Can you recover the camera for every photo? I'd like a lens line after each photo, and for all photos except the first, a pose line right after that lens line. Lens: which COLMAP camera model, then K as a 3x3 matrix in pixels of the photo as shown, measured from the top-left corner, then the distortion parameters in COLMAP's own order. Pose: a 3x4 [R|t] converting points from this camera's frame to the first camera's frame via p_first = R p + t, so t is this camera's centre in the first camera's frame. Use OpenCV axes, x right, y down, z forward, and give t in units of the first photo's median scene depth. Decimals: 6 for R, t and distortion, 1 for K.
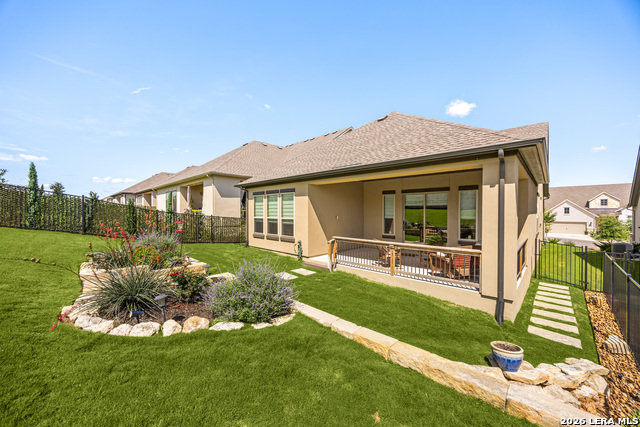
lens RADIAL K [[246.6, 0, 315.3], [0, 246.6, 213.1], [0, 0, 1]] dist [-0.000194, -0.000790]
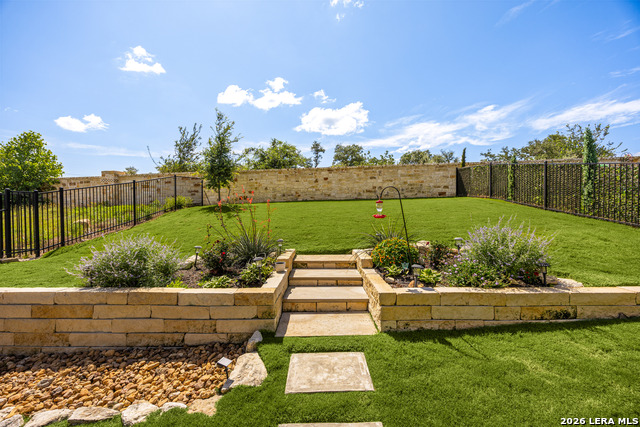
lens RADIAL K [[246.6, 0, 322.8], [0, 246.6, 213.0], [0, 0, 1]] dist [-0.000194, -0.000790]
pose [[-0.731704, 0.008432, -0.681571, -0.097647], [0.000255, 0.999927, 0.012097, 0.095650], [0.681623, 0.008677, -0.731652, 2.175524]]
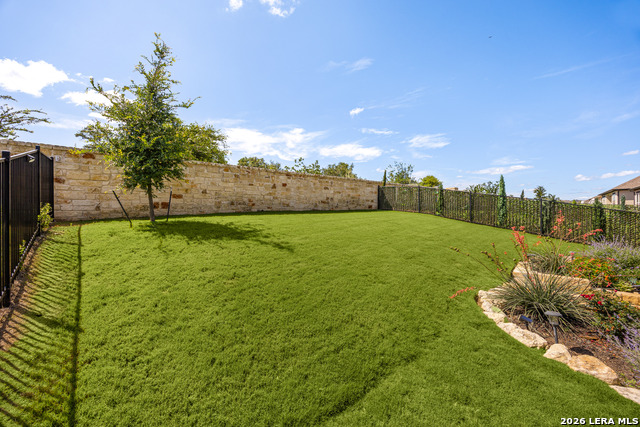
lens RADIAL K [[246.6, 0, 317.9], [0, 246.6, 213.8], [0, 0, 1]] dist [-0.000194, -0.000790]
pose [[-0.012566, 0.001538, -0.999920, 0.272729], [-0.002290, 0.999996, 0.001567, -0.015552], [0.999918, 0.002309, -0.012563, 0.175241]]
